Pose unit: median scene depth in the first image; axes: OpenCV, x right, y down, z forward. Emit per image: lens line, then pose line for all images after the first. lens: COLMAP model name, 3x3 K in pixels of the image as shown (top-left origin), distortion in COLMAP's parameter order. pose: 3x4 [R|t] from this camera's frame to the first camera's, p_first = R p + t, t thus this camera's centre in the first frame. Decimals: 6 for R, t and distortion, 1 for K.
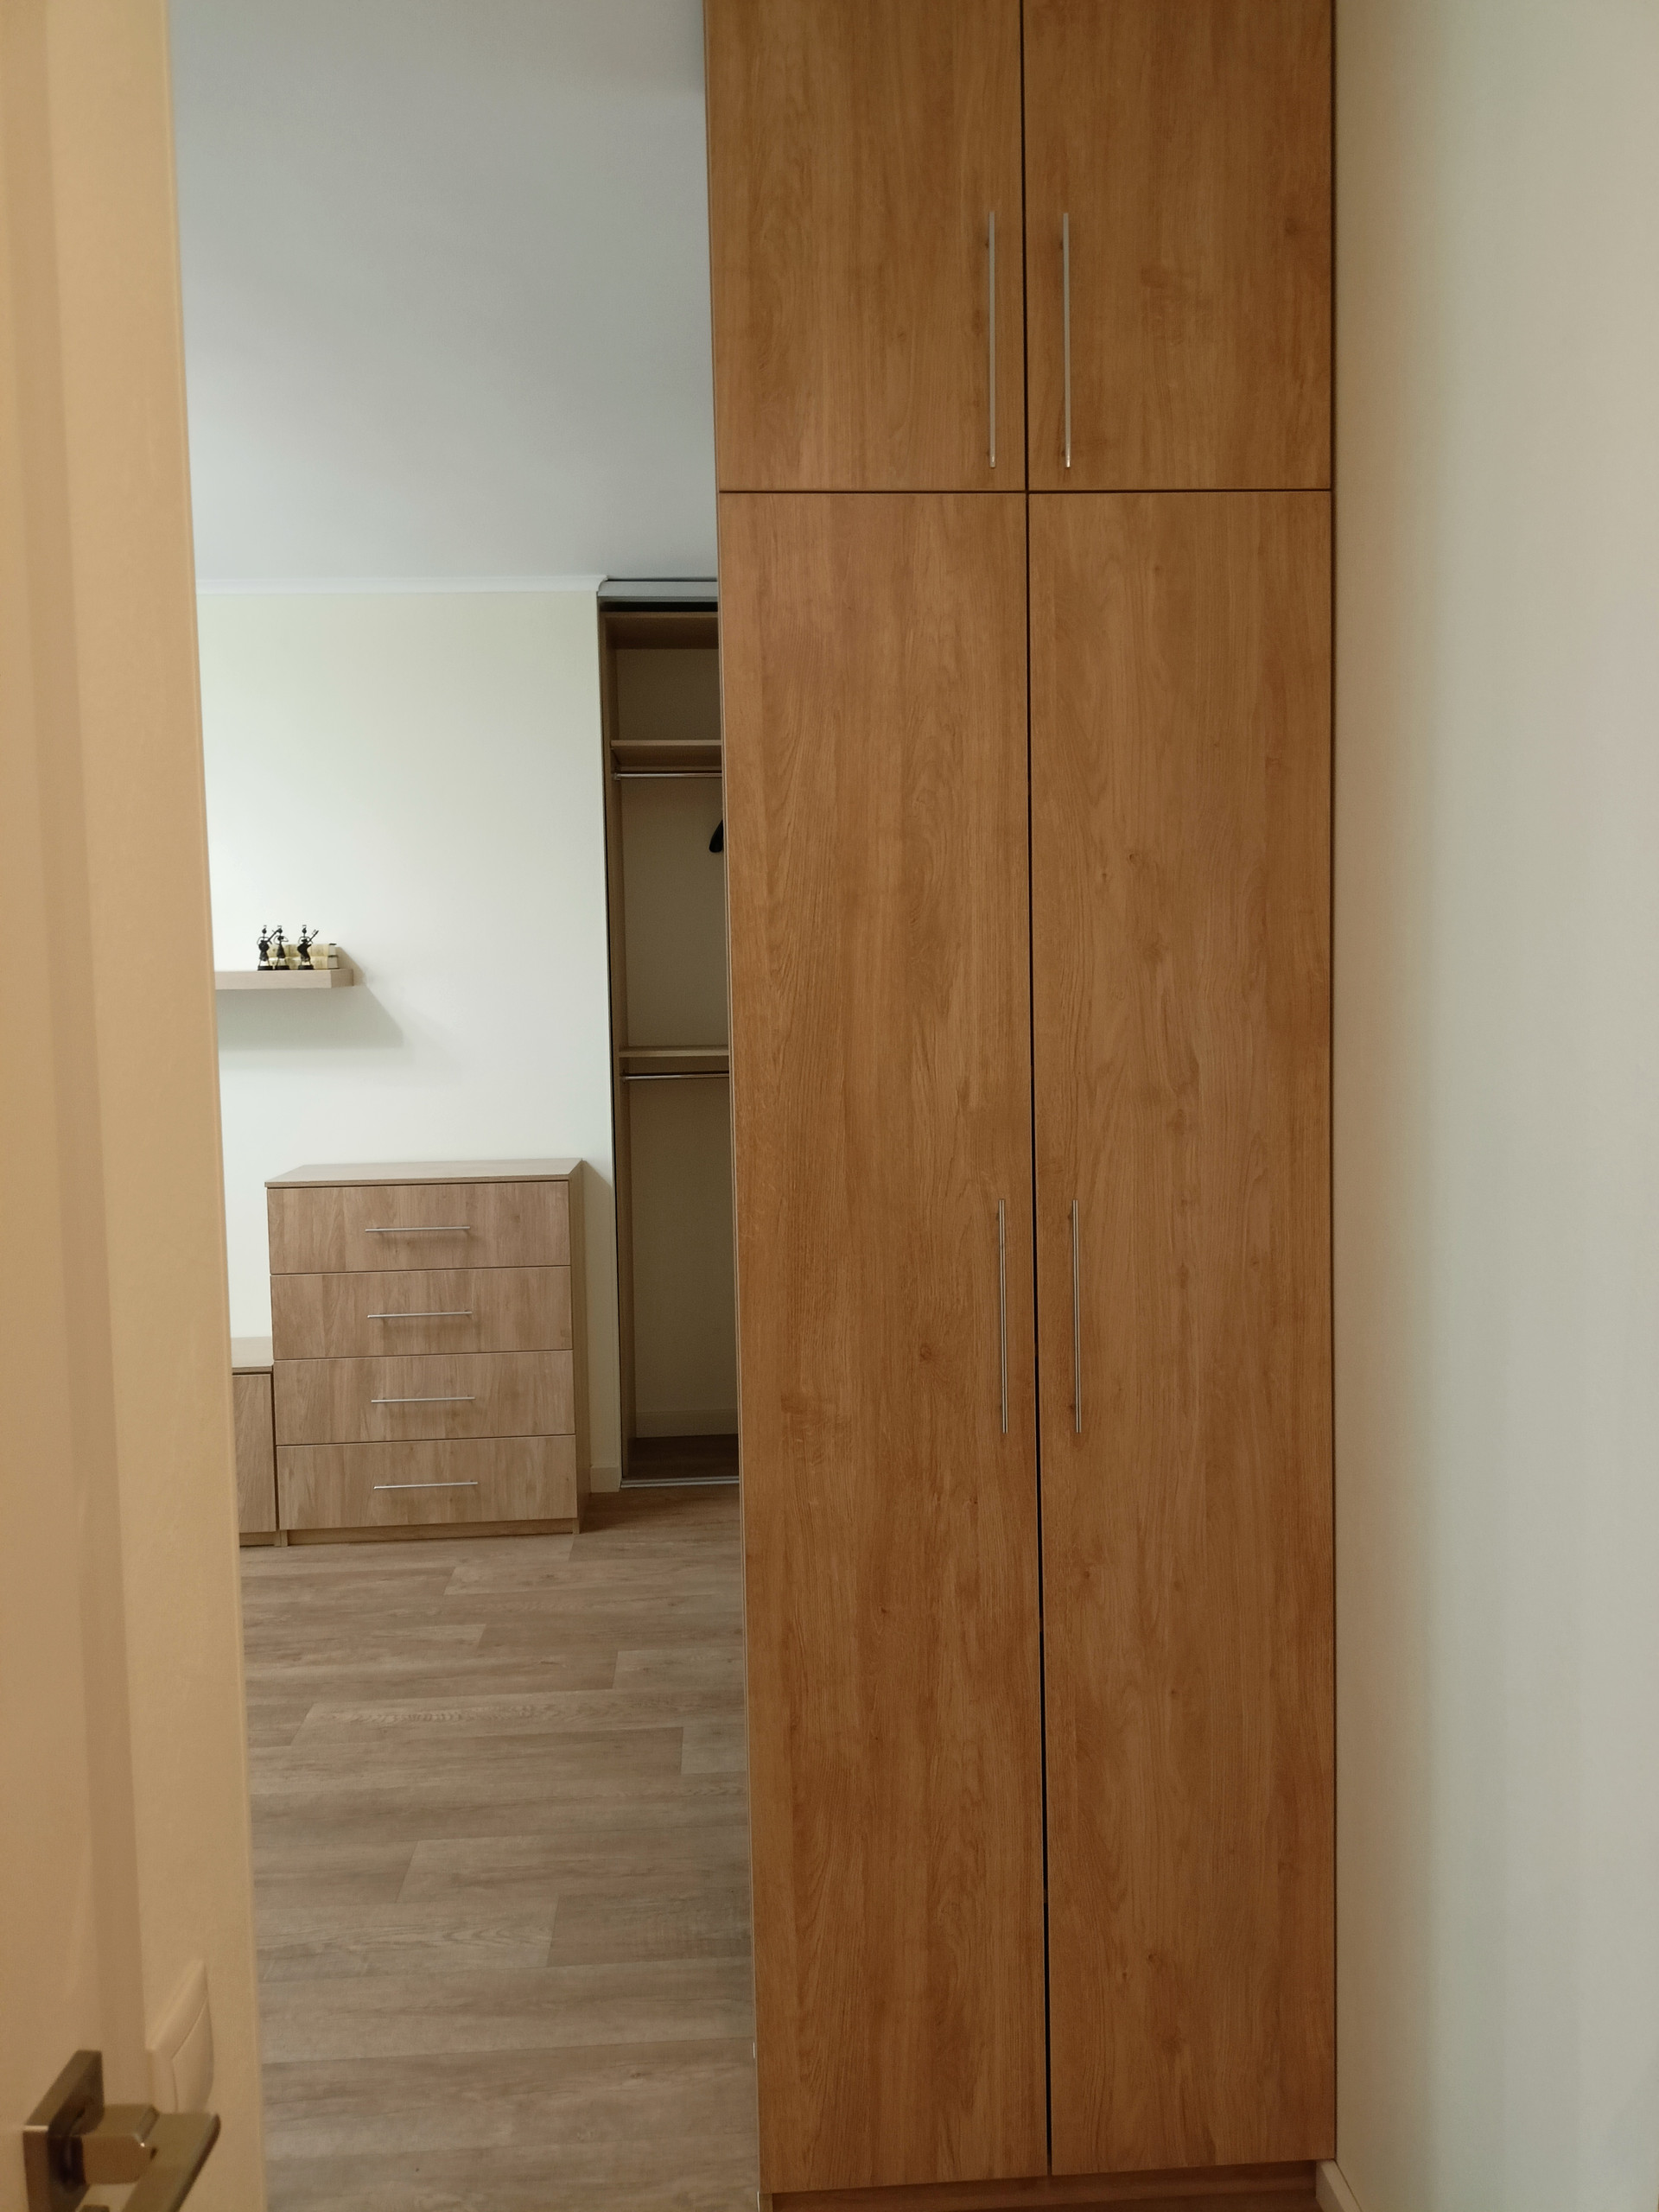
lens RADIAL K [[1648.6, 0, 838.0], [0, 1648.6, 1107.0], [0, 0, 1]] dist [0.089067, -0.140297]
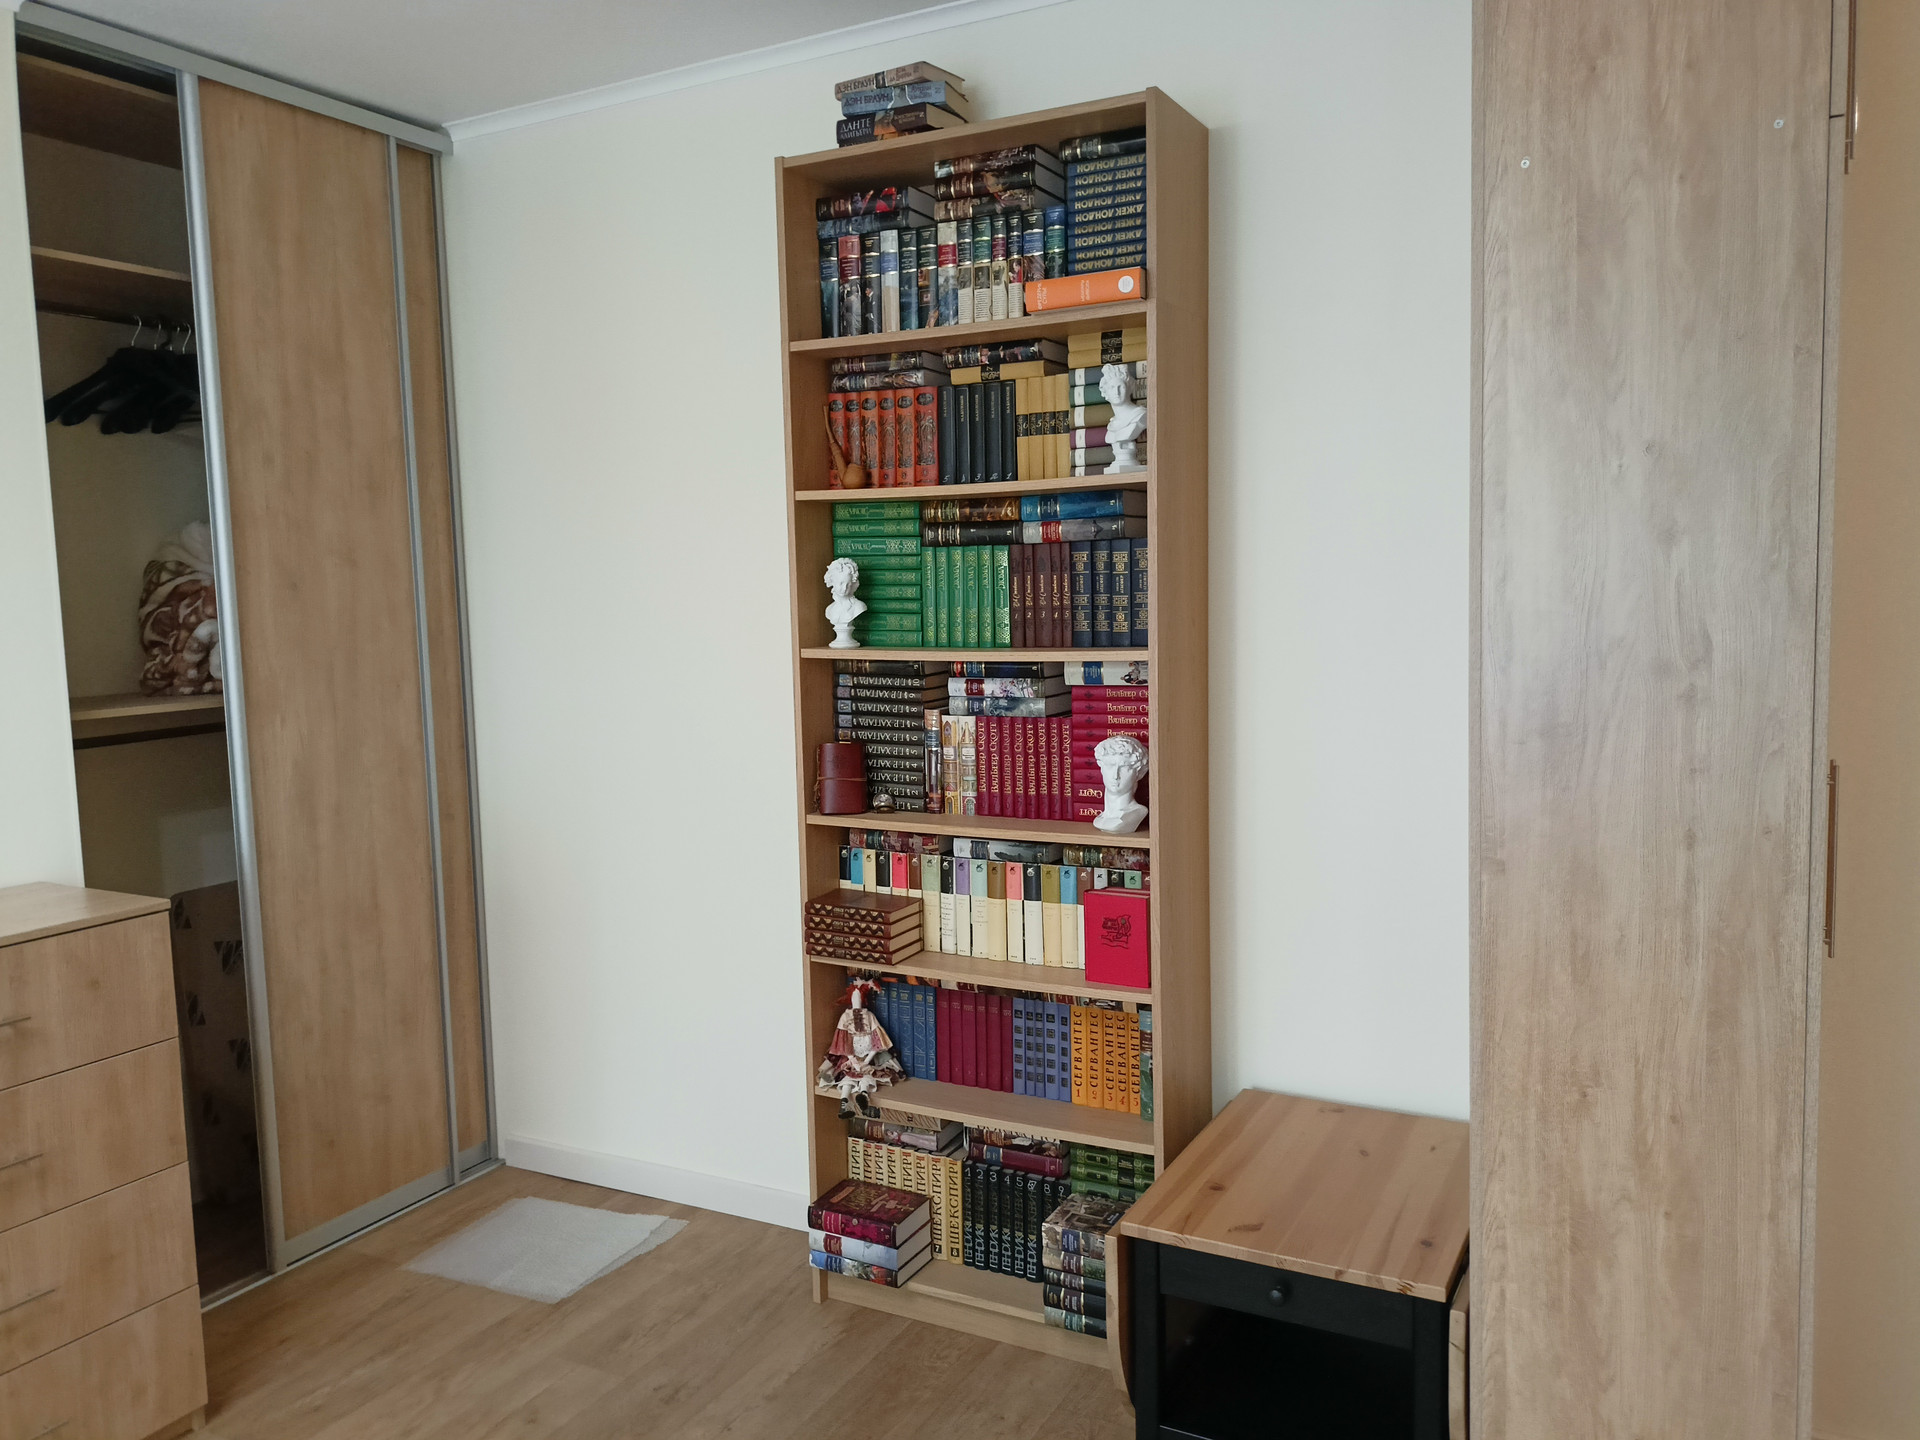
lens RADIAL K [[1449.4, 0, 963.9], [0, 1449.4, 721.7], [0, 0, 1]] dist [0.095911, -0.149665]
pose [[0.527236, -0.081381, 0.845813, -1.099859], [0.079777, 0.995747, 0.046078, -0.074739], [-0.845966, 0.043182, 0.531486, 0.925687]]
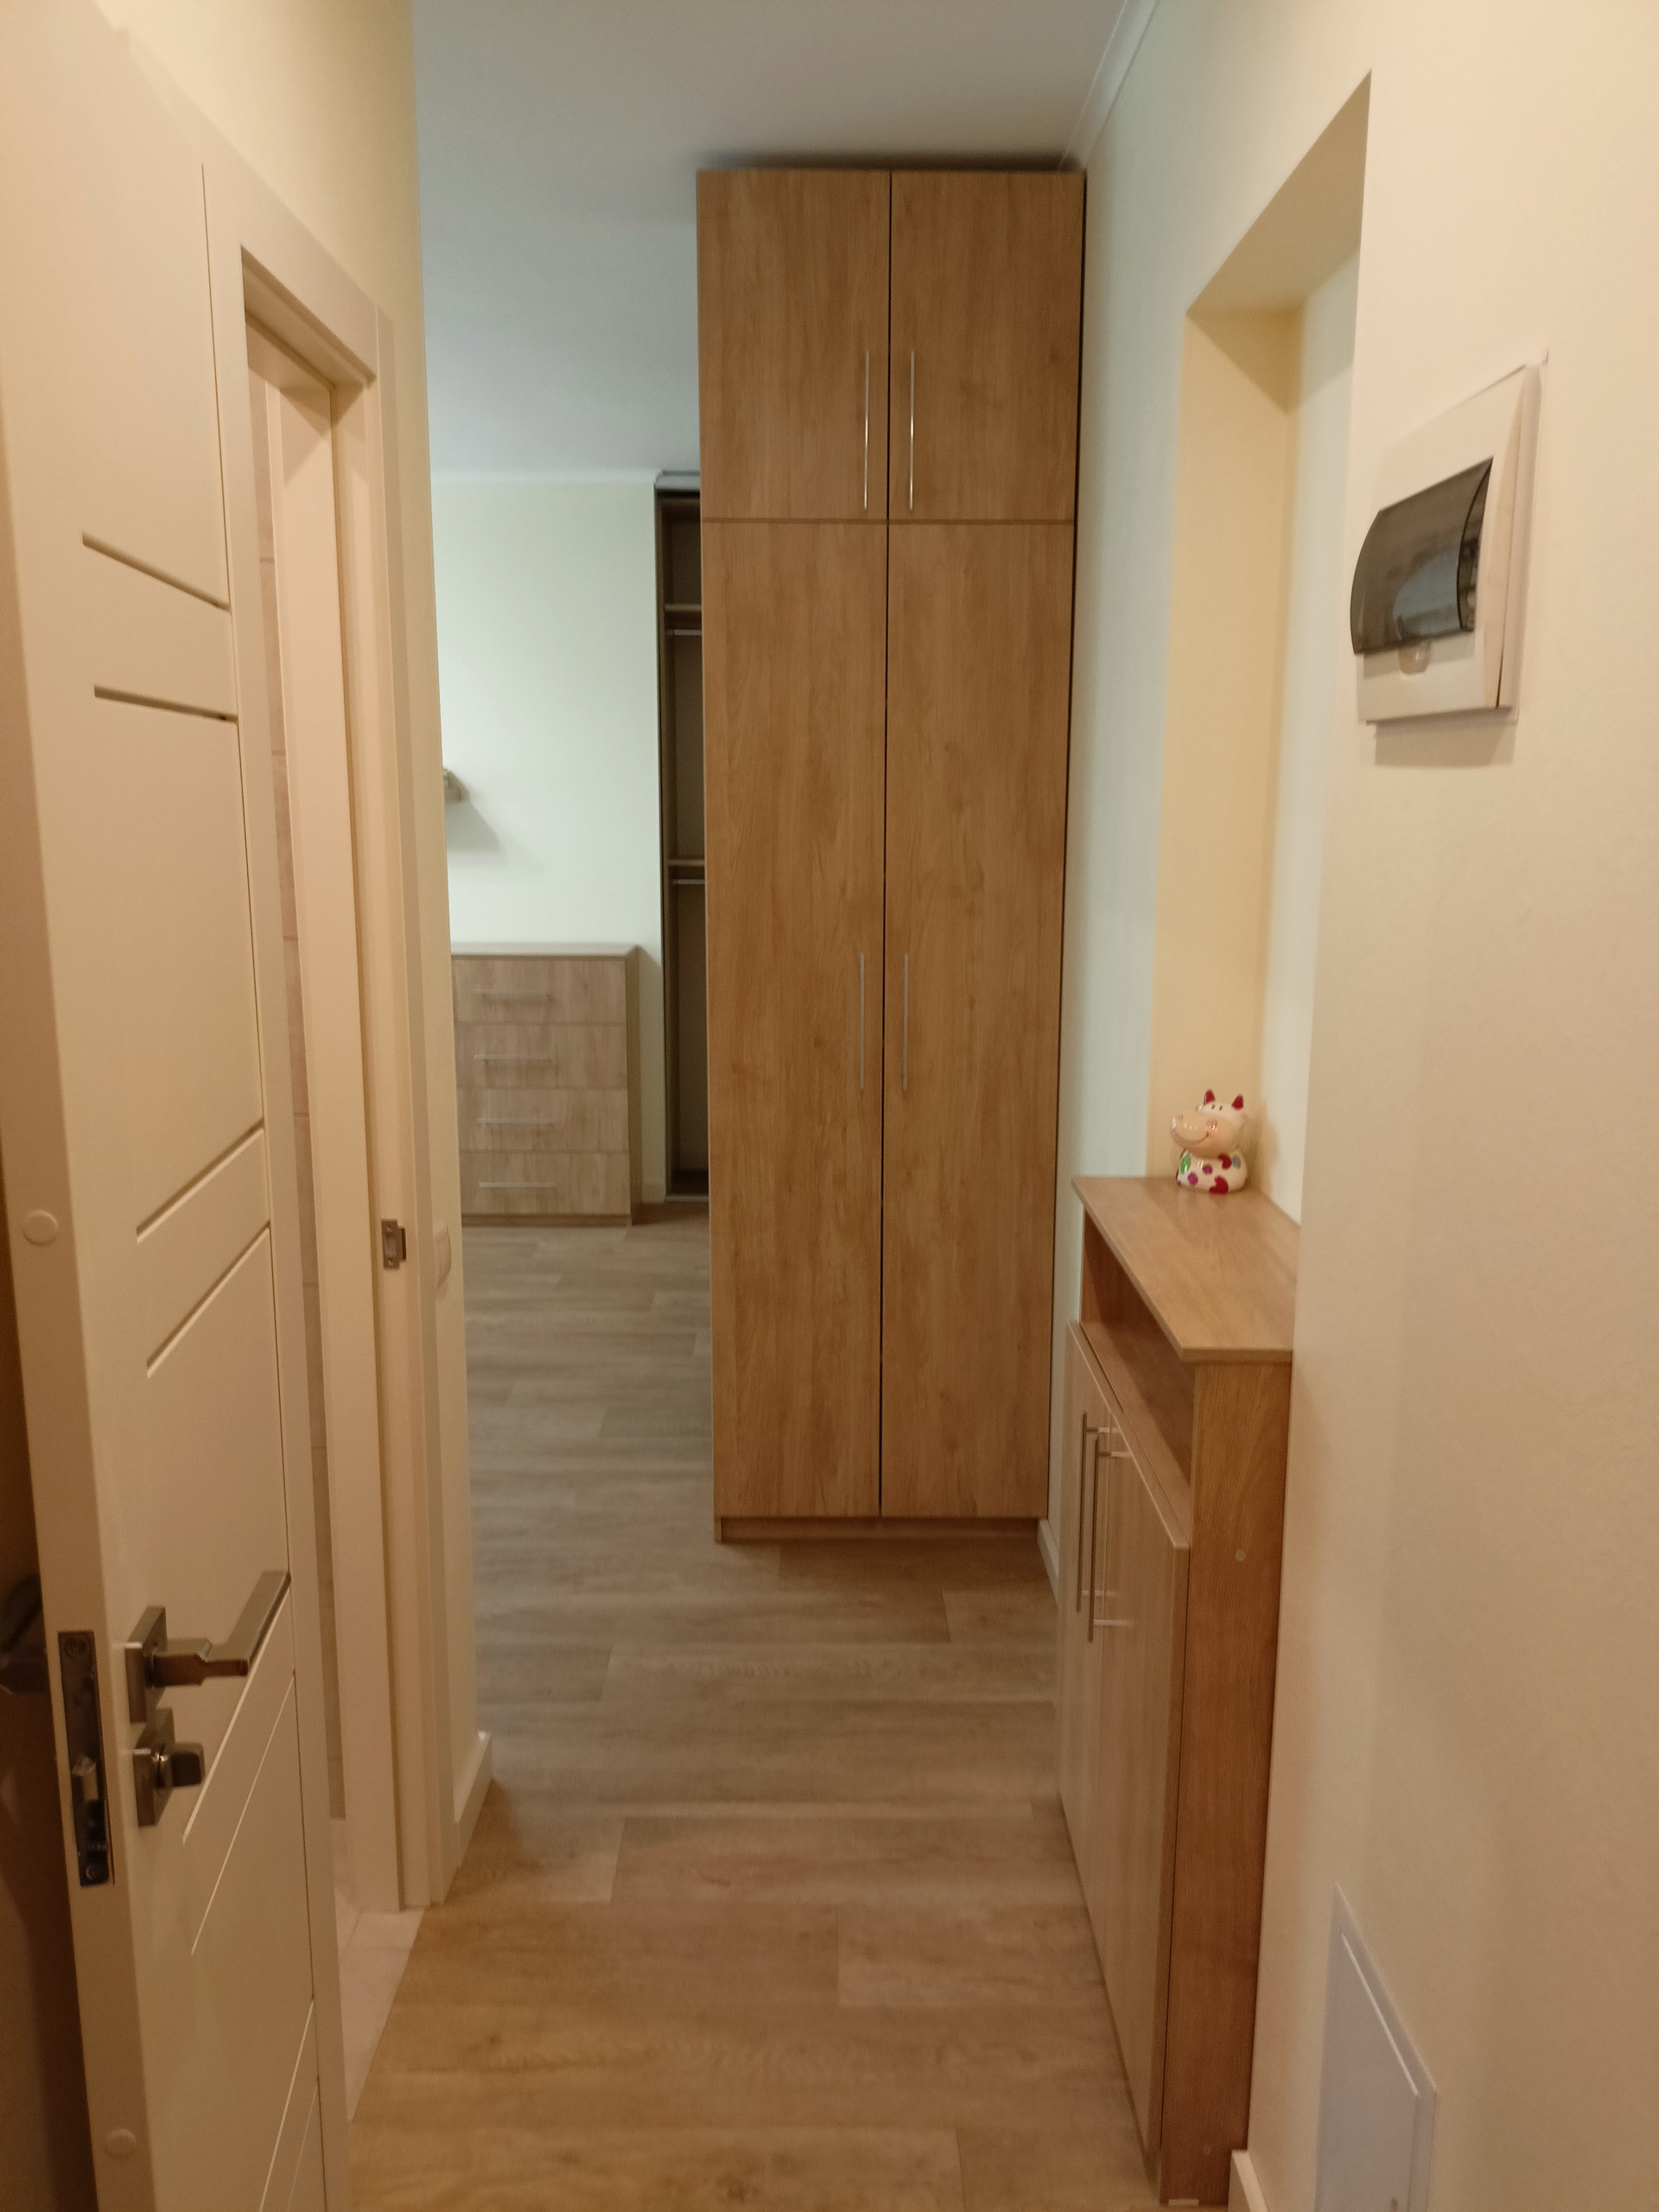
lens RADIAL K [[1656.1, 0, 830.8], [0, 1656.1, 1115.3], [0, 0, 1]] dist [0.073602, -0.088547]
pose [[0.998343, 0.031626, -0.048077, 0.146685], [-0.025860, 0.992896, 0.116140, 0.024717], [0.051409, -0.114705, 0.992069, -0.680372]]
